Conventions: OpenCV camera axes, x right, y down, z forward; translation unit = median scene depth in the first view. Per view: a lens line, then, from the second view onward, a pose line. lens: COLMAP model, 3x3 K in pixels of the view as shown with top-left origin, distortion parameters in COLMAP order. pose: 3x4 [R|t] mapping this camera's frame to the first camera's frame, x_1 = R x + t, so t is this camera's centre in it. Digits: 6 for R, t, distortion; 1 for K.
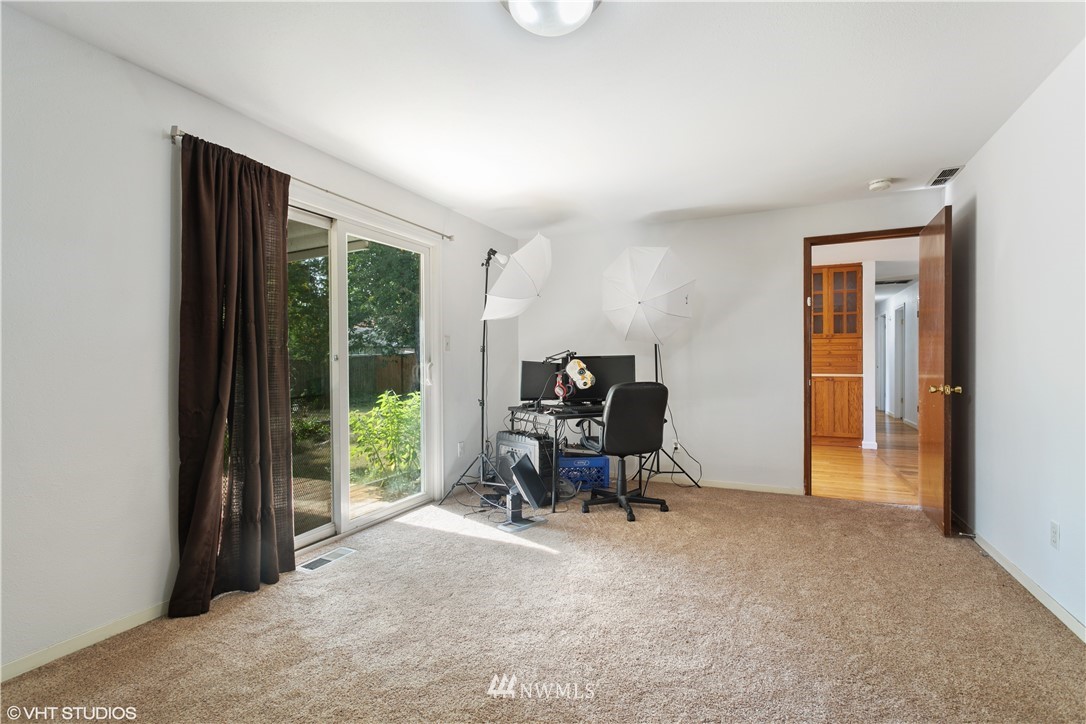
lens RADIAL K [[517.0, 0, 536.5], [0, 517.0, 362.1], [0, 0, 1]] dist [0.004254, 0.000618]
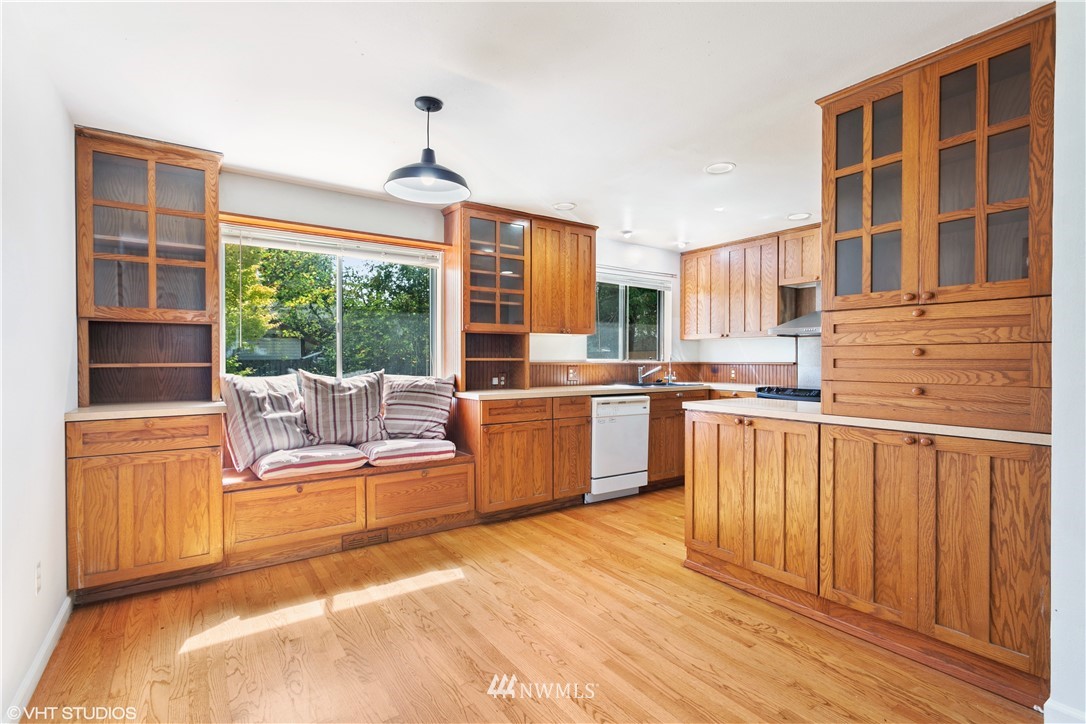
lens RADIAL K [[517.0, 0, 540.4], [0, 517.0, 362.6], [0, 0, 1]] dist [0.004254, 0.000618]
pose [[0.857570, 0.008341, -0.514299, 0.532899], [-0.007070, 0.999965, 0.004428, -0.012008], [0.514318, -0.000161, 0.857600, 0.633080]]
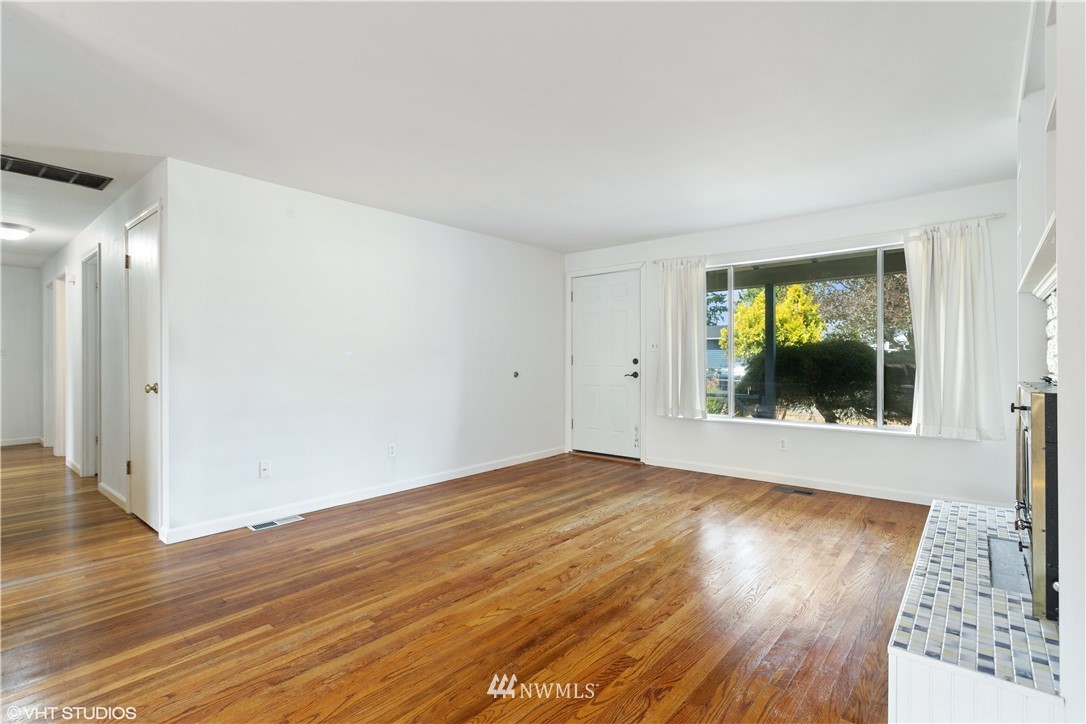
lens RADIAL K [[517.0, 0, 541.2], [0, 517.0, 361.2], [0, 0, 1]] dist [0.004254, 0.000618]
pose [[0.273880, -0.000285, 0.961764, 0.481459], [0.005887, 0.999982, -0.001380, -0.001523], [-0.961746, 0.006040, 0.273876, 0.633283]]
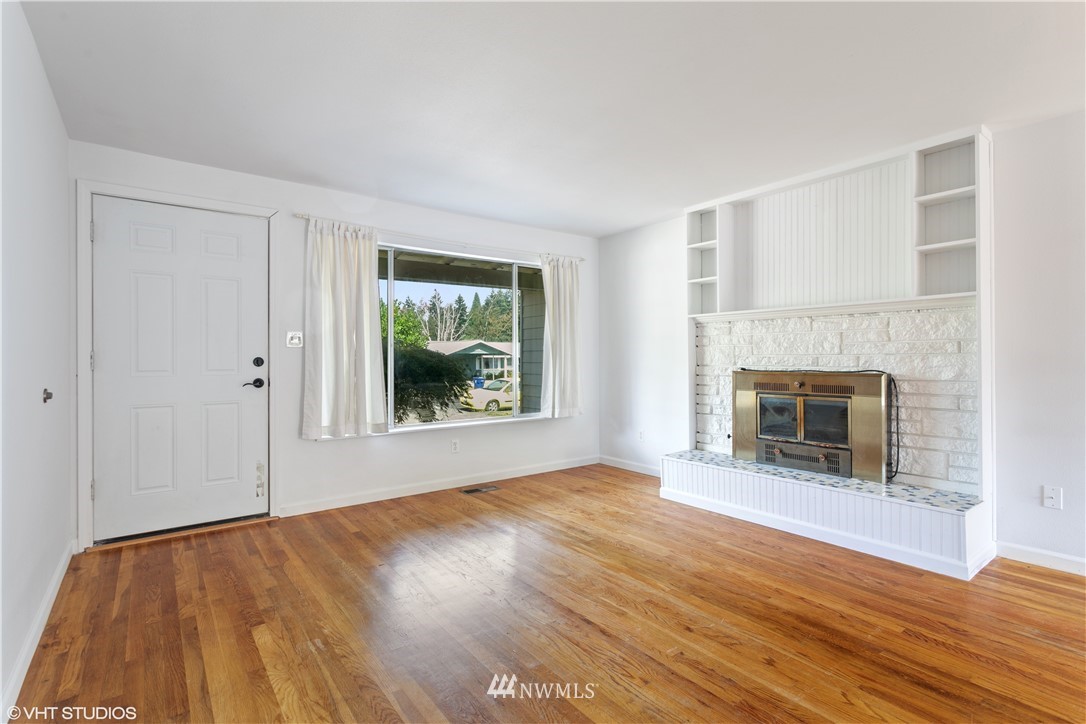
lens RADIAL K [[517.0, 0, 544.2], [0, 517.0, 357.1], [0, 0, 1]] dist [0.004254, 0.000618]
pose [[-0.883453, 0.006488, 0.468475, 0.818294], [0.007980, 0.999967, 0.001199, -0.004540], [-0.468452, 0.004797, -0.883476, 1.045760]]
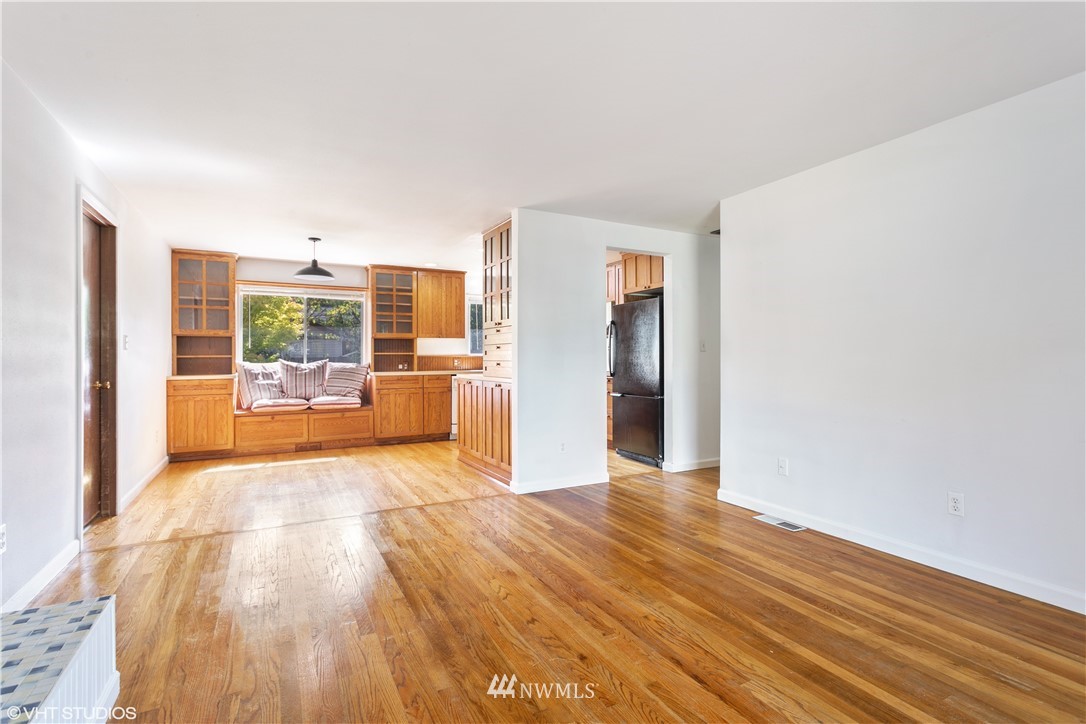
lens RADIAL K [[517.0, 0, 544.2], [0, 517.0, 353.7], [0, 0, 1]] dist [0.004254, 0.000618]
pose [[0.795105, -0.003988, -0.606458, 1.049579], [-0.002209, 0.999953, -0.009472, -0.003306], [0.606467, 0.008871, 0.795059, 0.478912]]
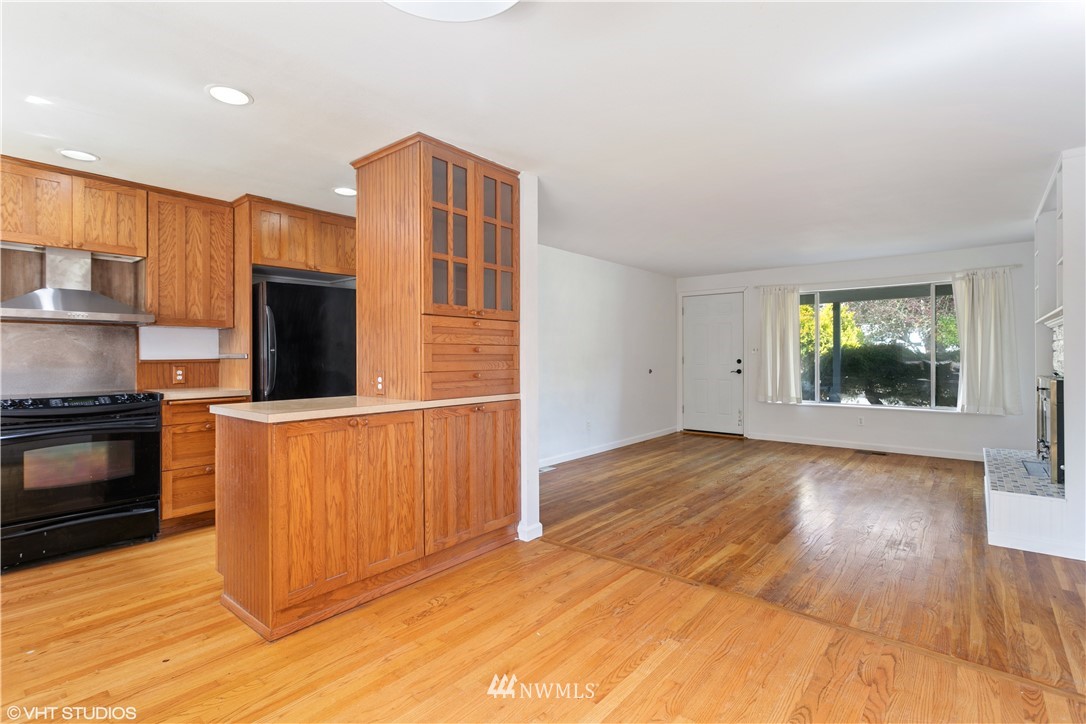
lens RADIAL K [[517.0, 0, 540.9], [0, 517.0, 356.2], [0, 0, 1]] dist [0.004254, 0.000618]
pose [[0.264816, 0.002301, 0.964296, 0.145499], [0.005914, 0.999974, -0.004010, -0.010571], [-0.964281, 0.006765, 0.264796, 0.830898]]
